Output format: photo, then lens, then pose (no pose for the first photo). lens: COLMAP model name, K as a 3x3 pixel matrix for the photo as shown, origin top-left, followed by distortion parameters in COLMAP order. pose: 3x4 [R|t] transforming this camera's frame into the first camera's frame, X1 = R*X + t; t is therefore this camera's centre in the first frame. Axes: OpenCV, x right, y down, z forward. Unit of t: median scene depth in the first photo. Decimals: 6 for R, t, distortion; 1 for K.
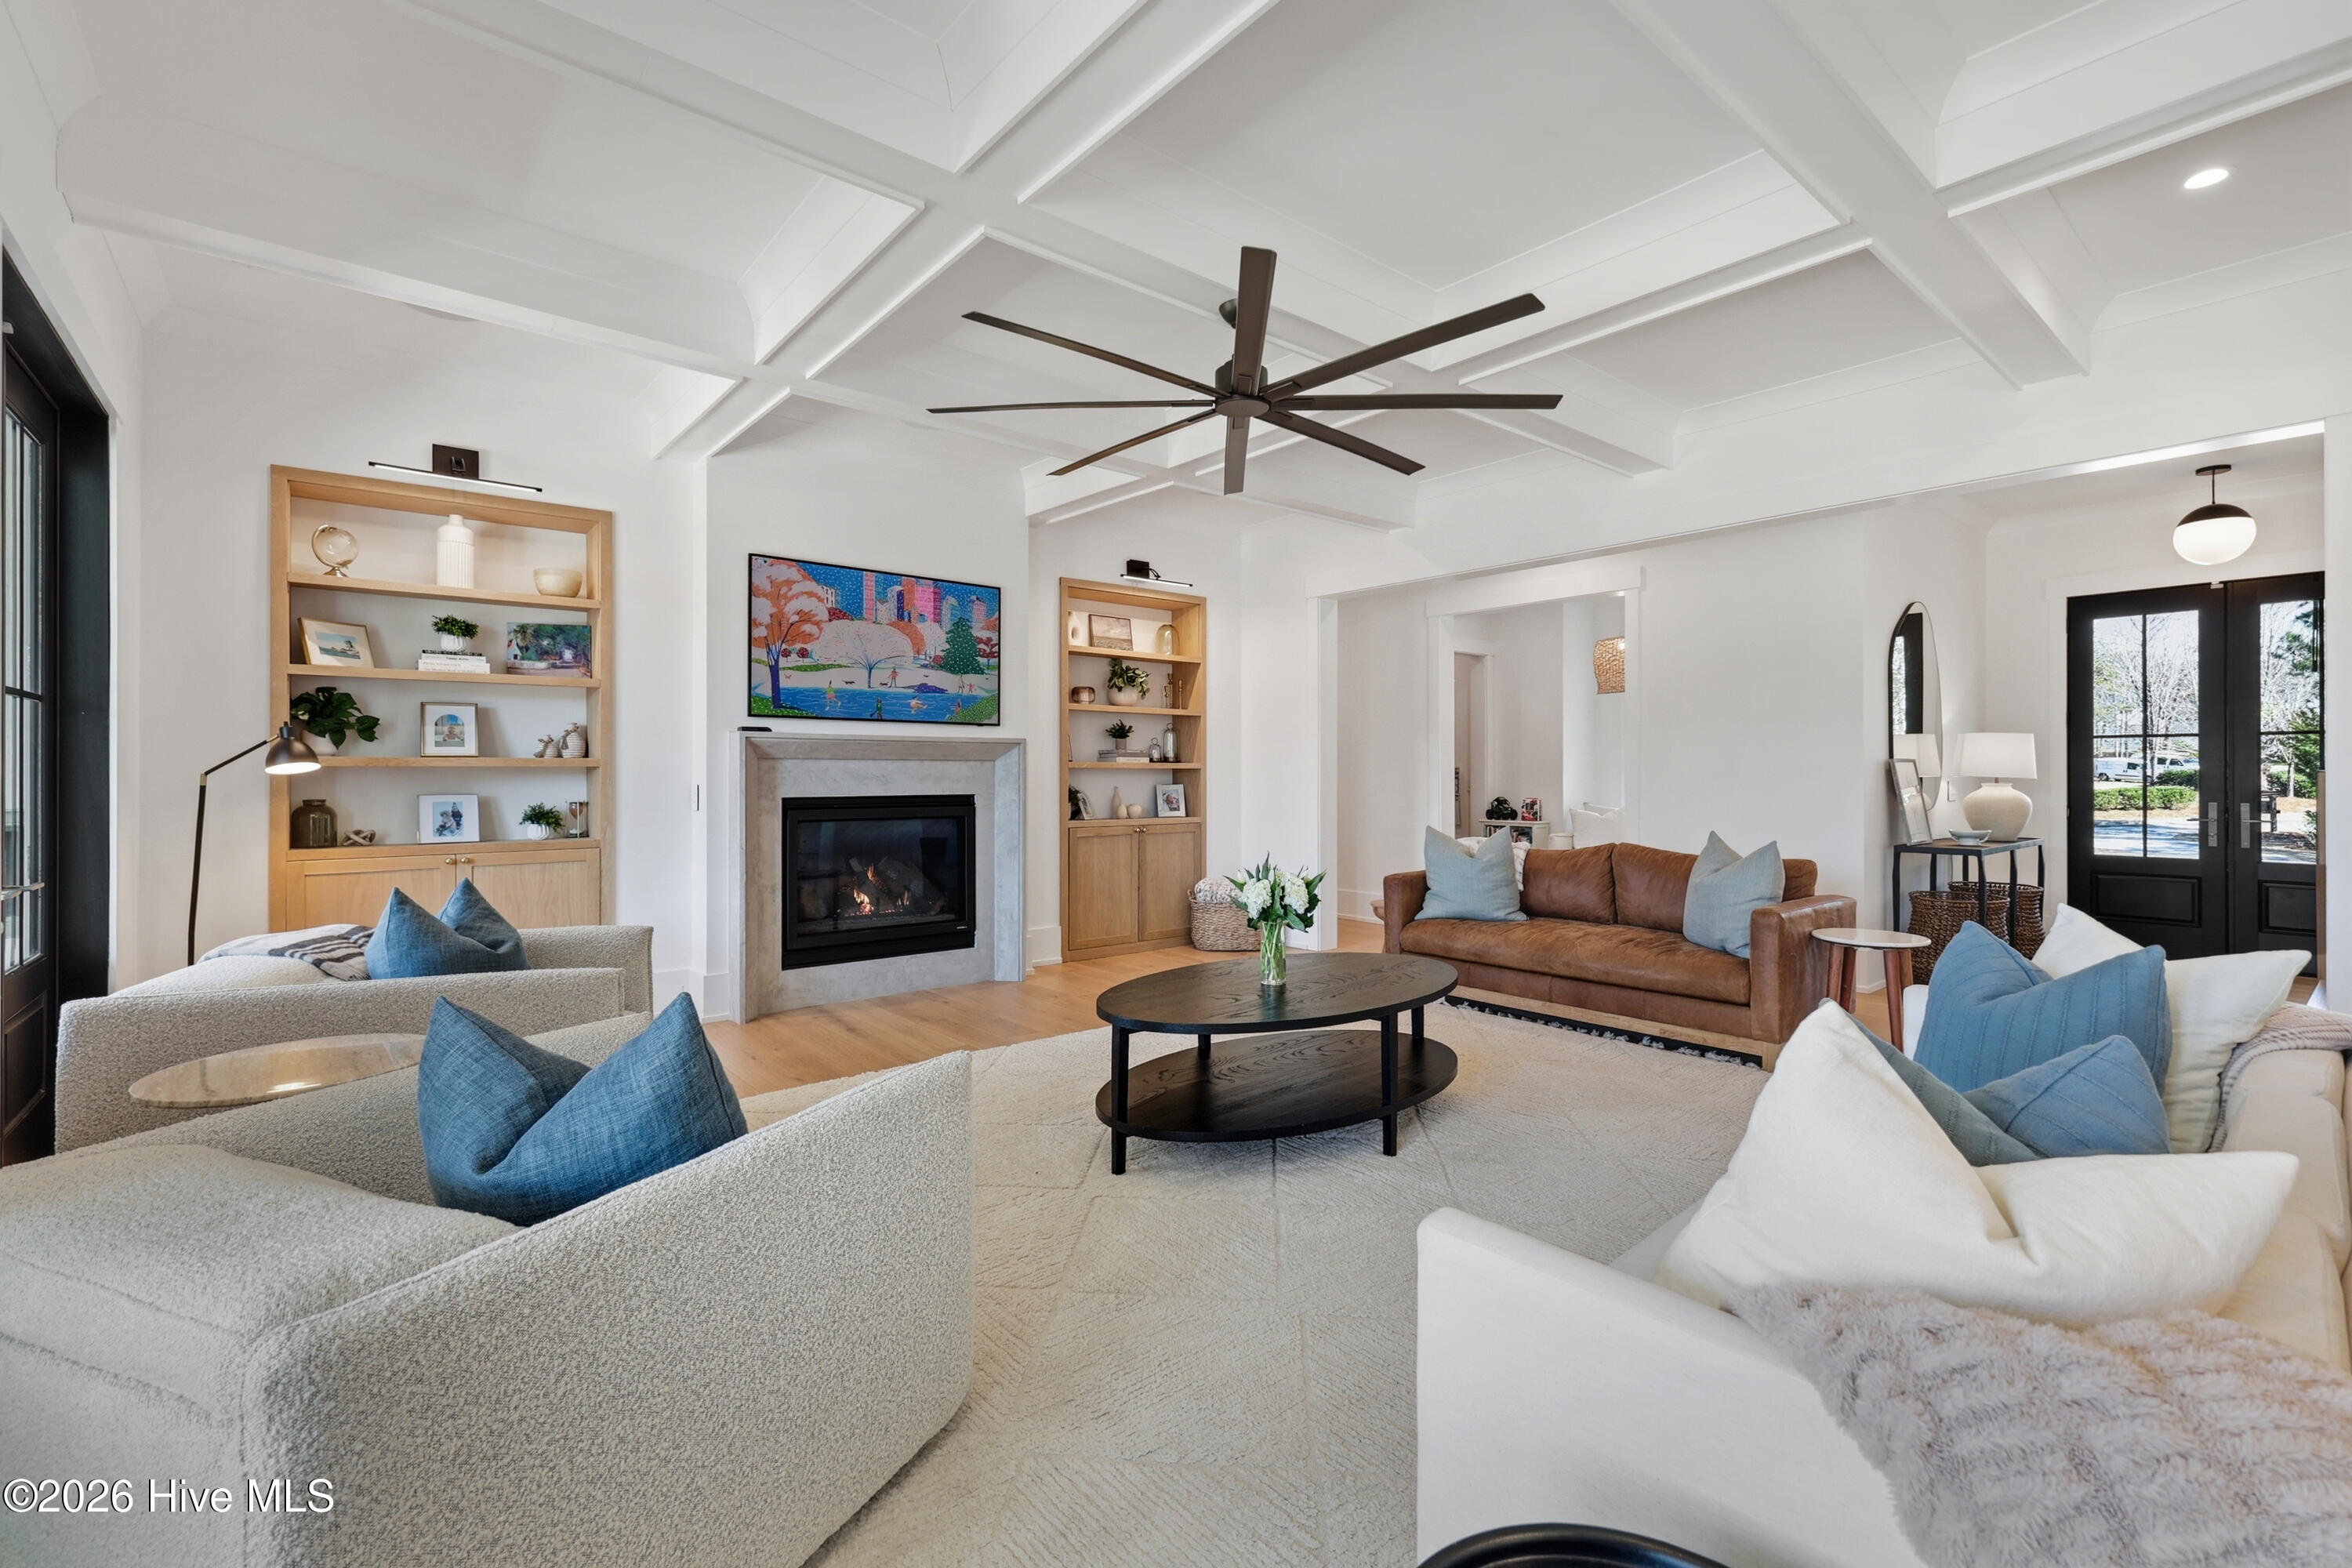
lens RADIAL K [[1040.2, 0, 1183.2], [0, 1040.2, 775.7], [0, 0, 1]] dist [0.004163, 0.000525]
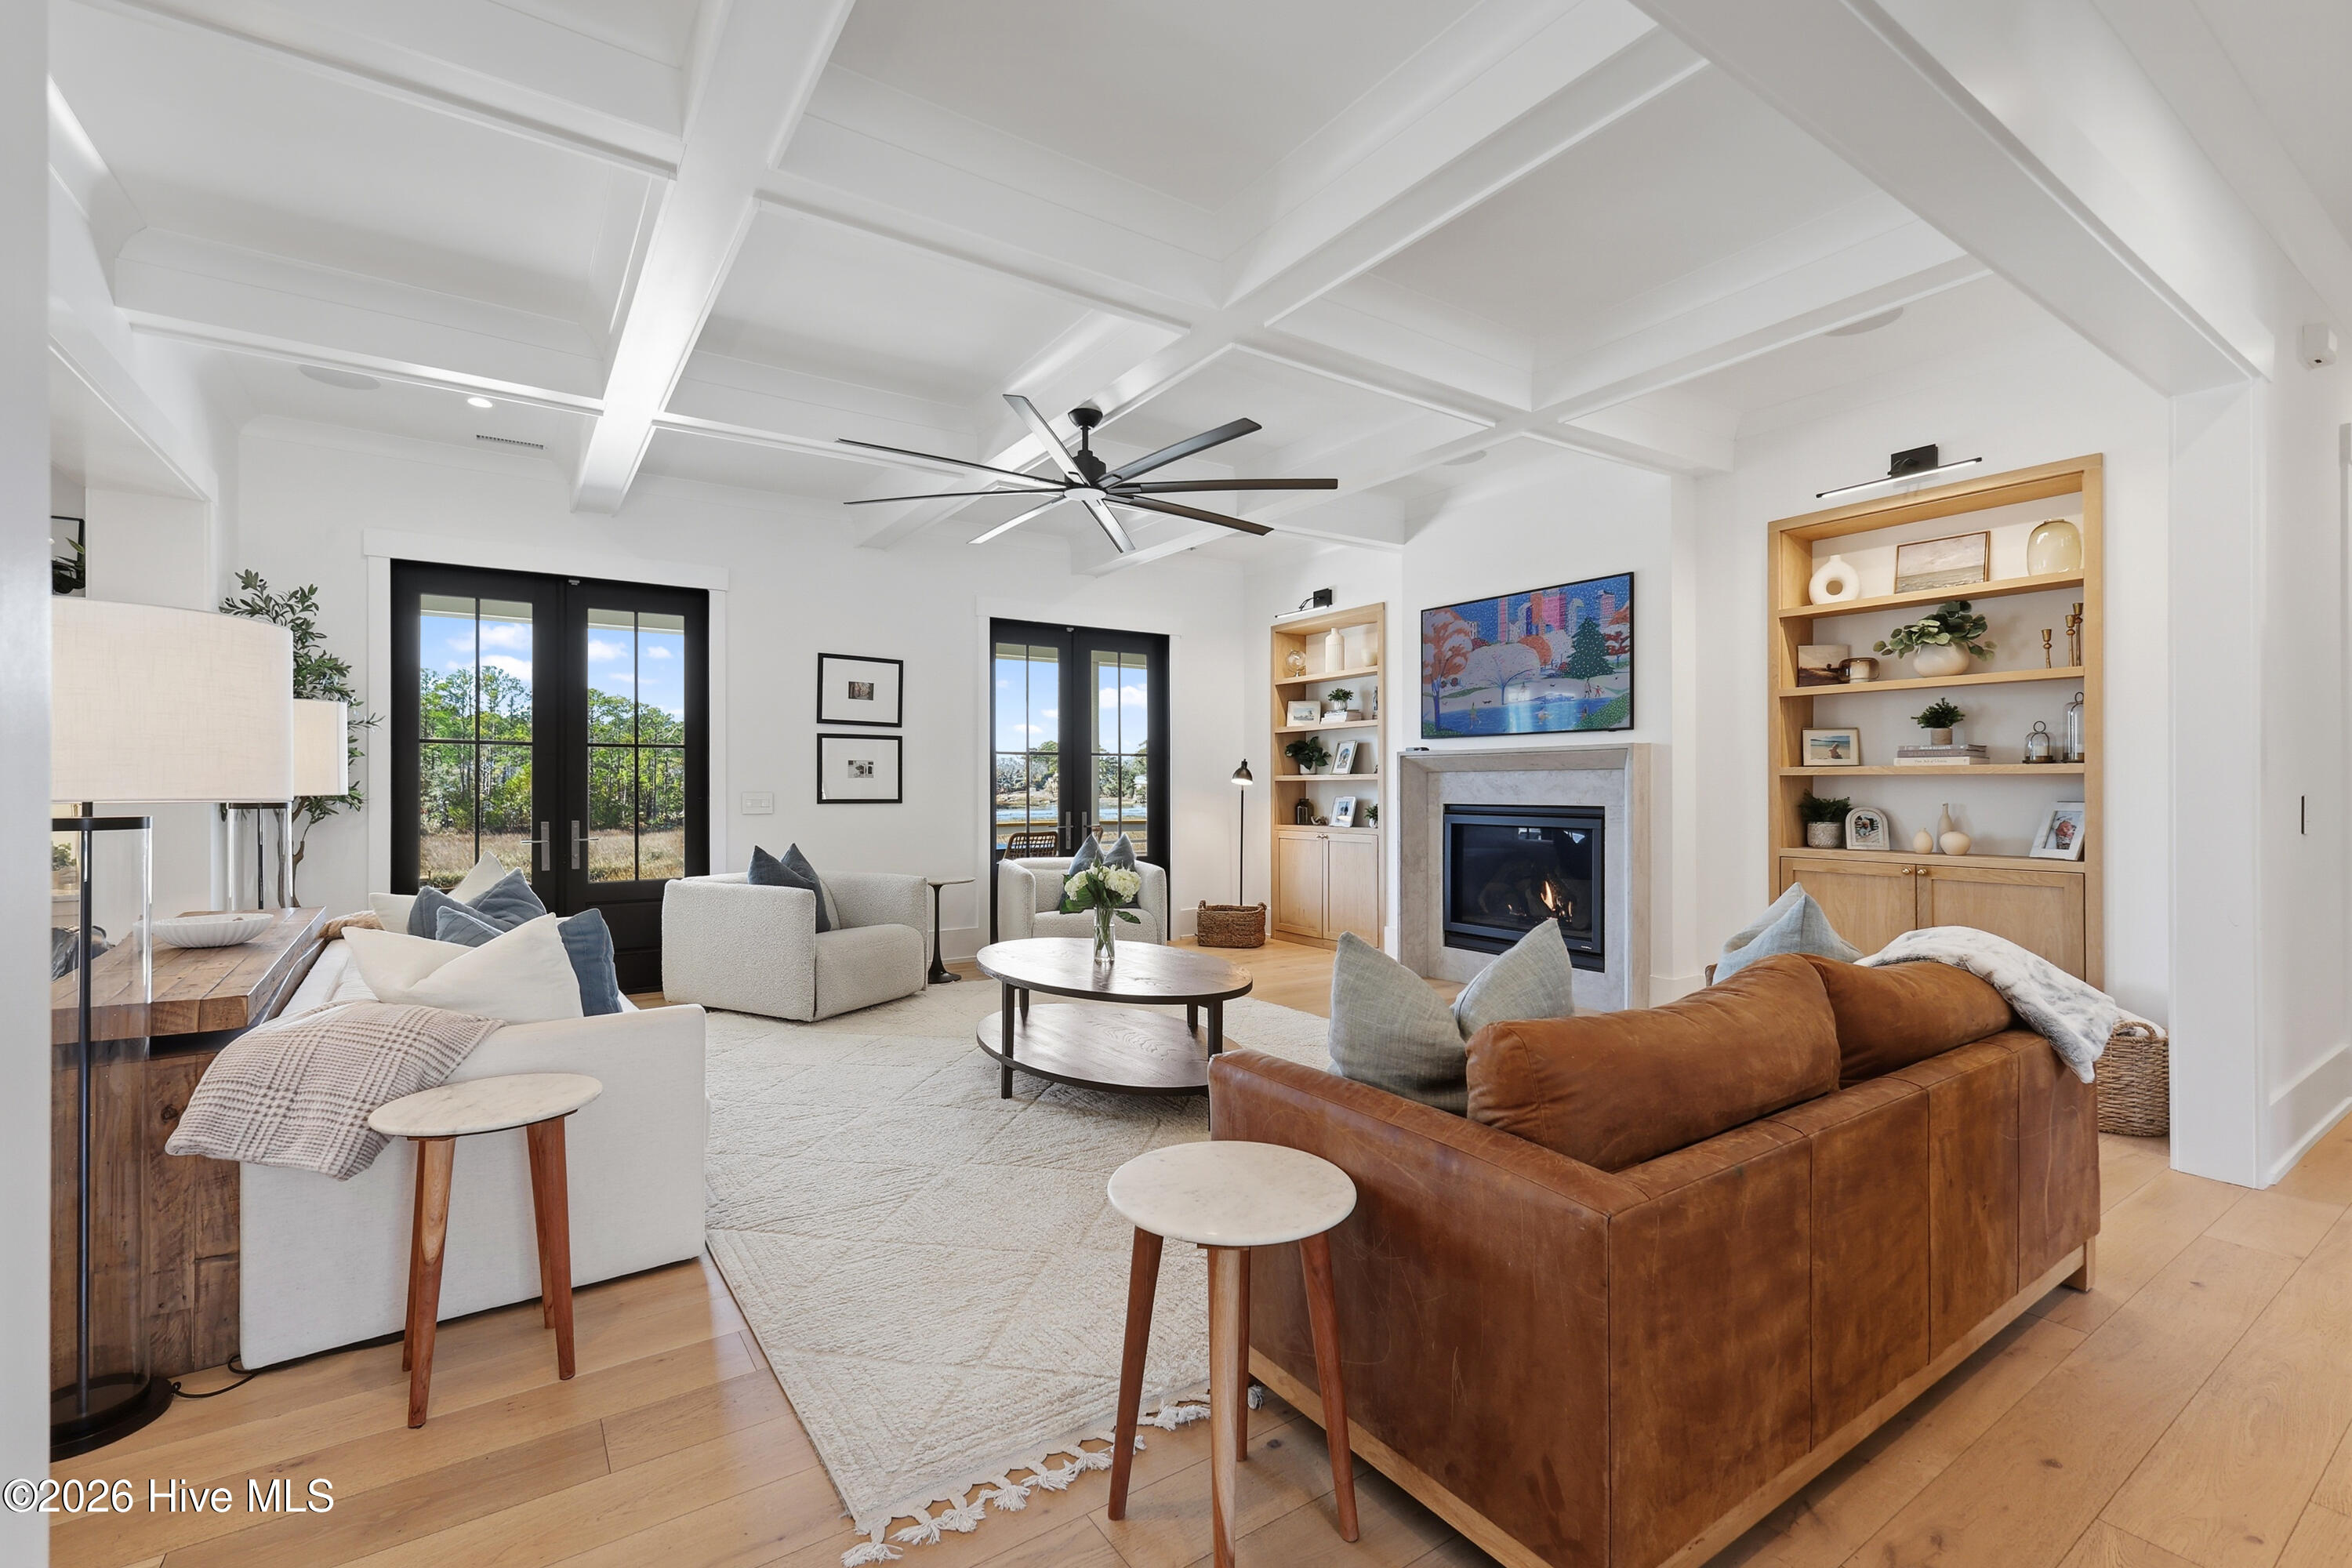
lens RADIAL K [[1023.9, 0, 1176.0], [0, 1023.9, 784.0], [0, 0, 1]] dist [-0.000258, -0.000176]
pose [[-0.115336, 0.001414, -0.993326, 0.780455], [0.002435, 0.999996, 0.001141, -0.003950], [0.993324, -0.002288, -0.115339, 0.770858]]
